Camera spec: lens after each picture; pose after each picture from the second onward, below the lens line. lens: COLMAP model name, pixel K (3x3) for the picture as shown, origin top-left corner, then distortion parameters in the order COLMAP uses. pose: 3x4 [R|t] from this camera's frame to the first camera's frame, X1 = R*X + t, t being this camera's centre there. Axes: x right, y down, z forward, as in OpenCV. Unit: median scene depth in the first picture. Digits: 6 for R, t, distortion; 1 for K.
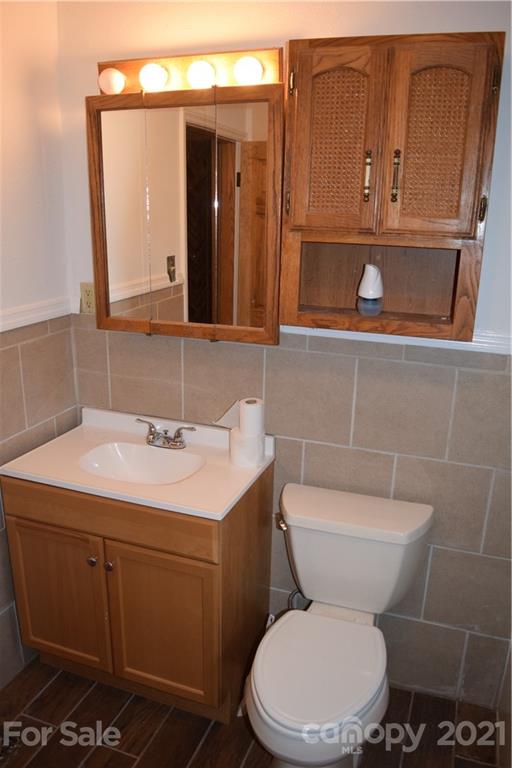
lens RADIAL K [[591.0, 0, 256.0], [0, 591.0, 384.0], [0, 0, 1]] dist [-0.062586, 0.002662]
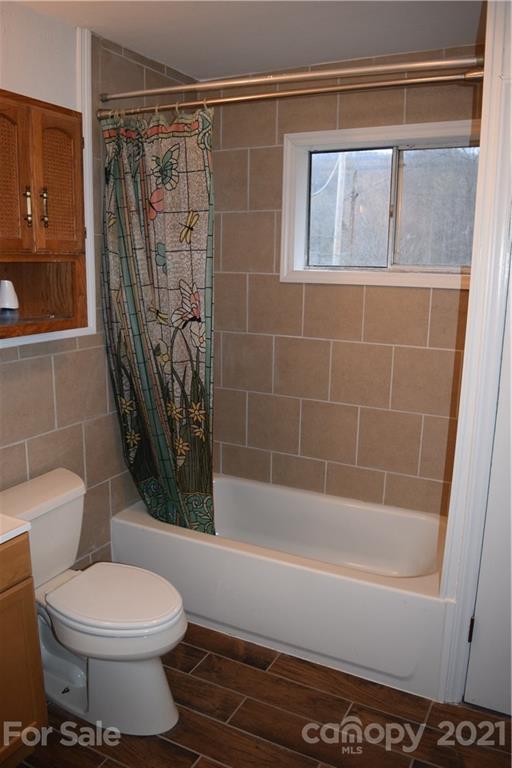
lens RADIAL K [[620.2, 0, 256.0], [0, 620.2, 384.0], [0, 0, 1]] dist [-0.002339, -0.001861]
pose [[0.119815, -0.222168, 0.967619, -0.977319], [0.267325, 0.945862, 0.184071, -0.101509], [-0.956129, 0.236614, 0.172719, 0.362449]]
